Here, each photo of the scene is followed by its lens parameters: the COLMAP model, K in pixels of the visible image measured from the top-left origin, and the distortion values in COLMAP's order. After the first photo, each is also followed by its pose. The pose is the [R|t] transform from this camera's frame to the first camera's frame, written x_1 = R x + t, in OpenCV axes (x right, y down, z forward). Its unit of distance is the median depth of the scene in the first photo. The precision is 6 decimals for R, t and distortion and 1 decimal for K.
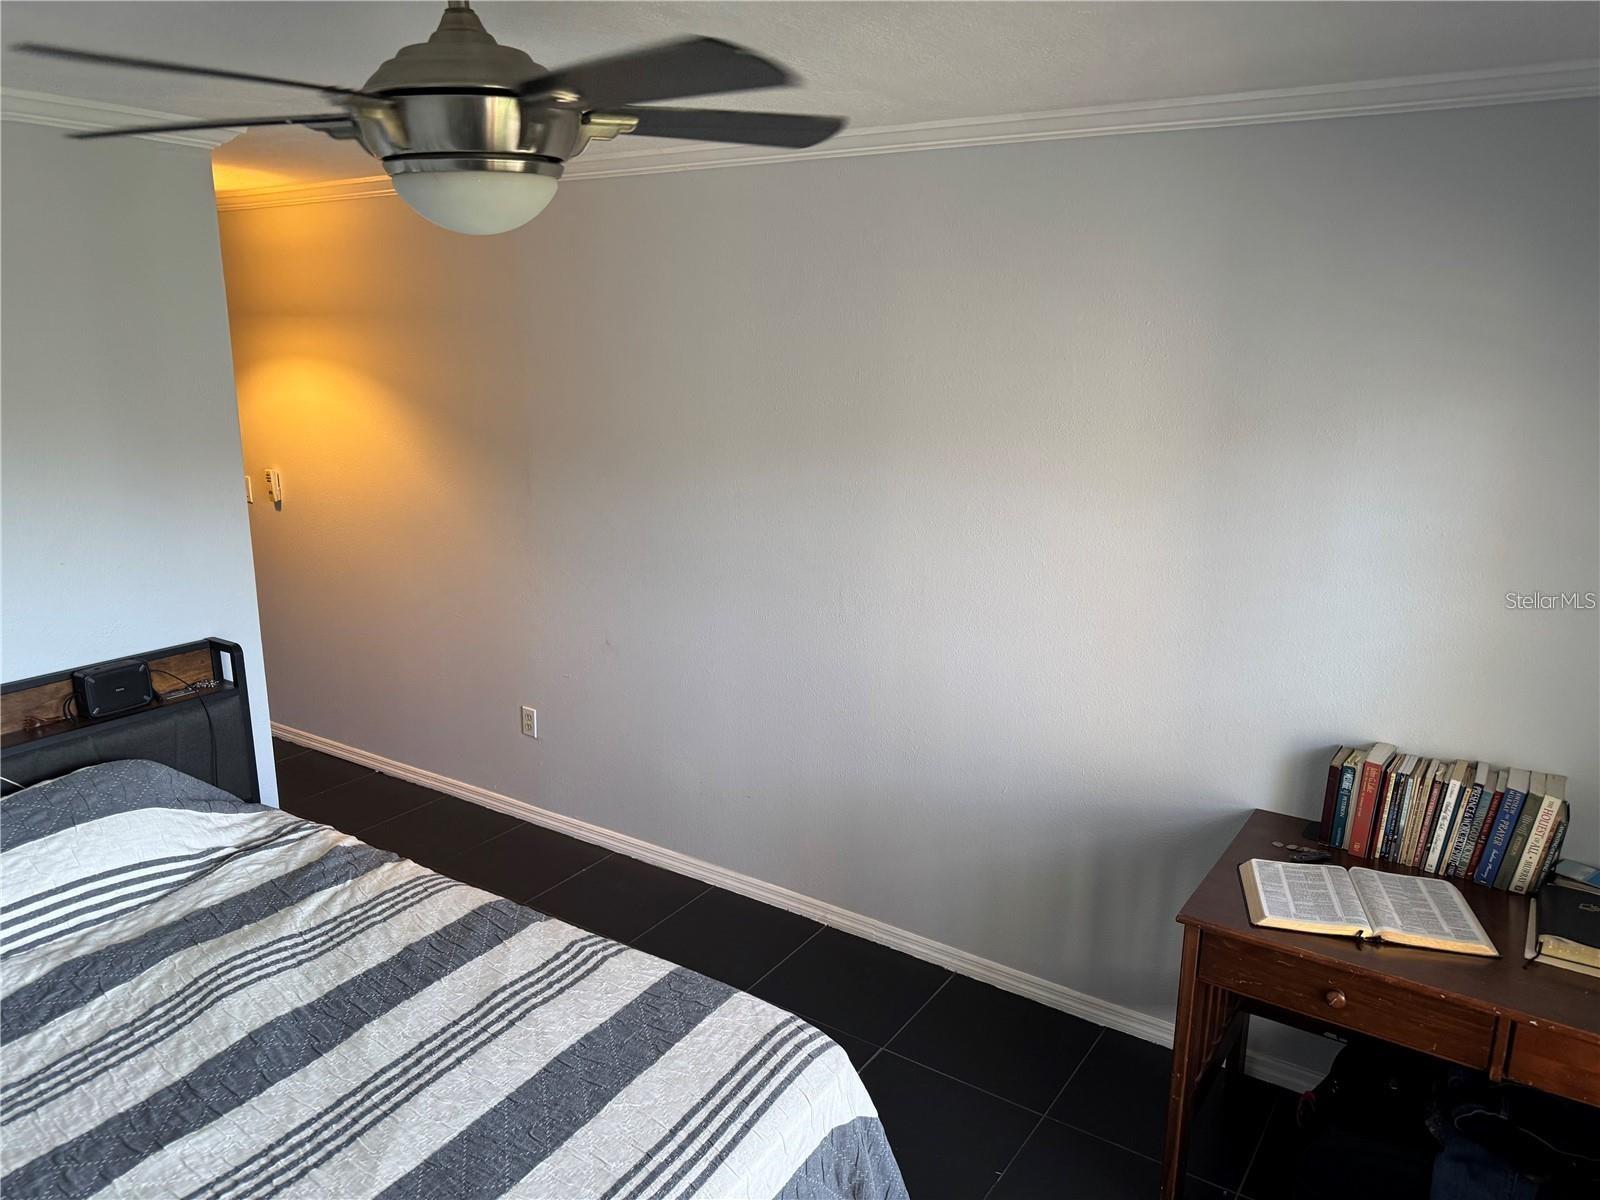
lens RADIAL K [[1120.7, 0, 791.2], [0, 1120.7, 597.6], [0, 0, 1]] dist [0.120697, -0.169641]
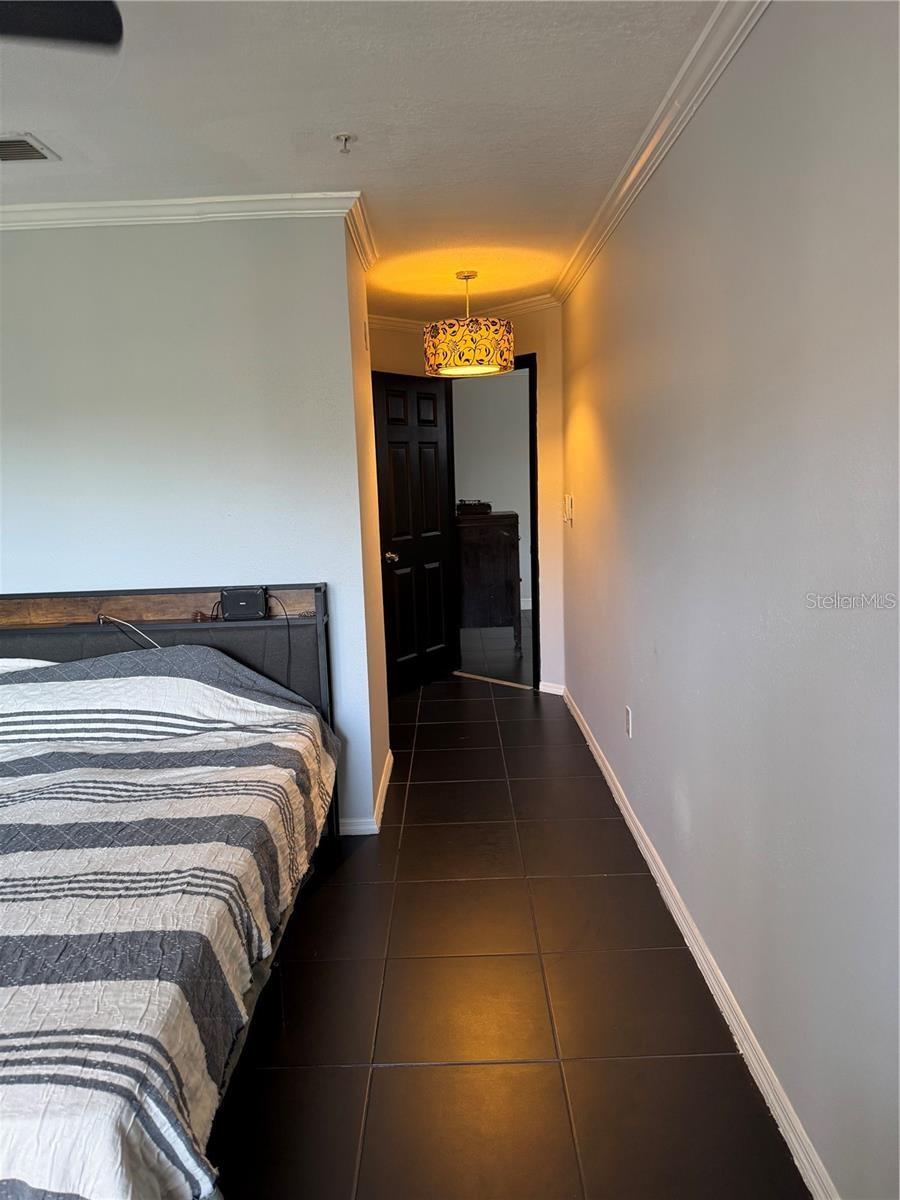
lens RADIAL K [[840.5, 0, 450.0], [0, 840.5, 600.0], [0, 0, 1]] dist [0.120697, -0.169641]
pose [[0.550189, 0.097690, -0.829306, 0.480351], [-0.150439, 0.988479, 0.016634, 0.019938], [0.821377, 0.115608, 0.558546, 0.657170]]
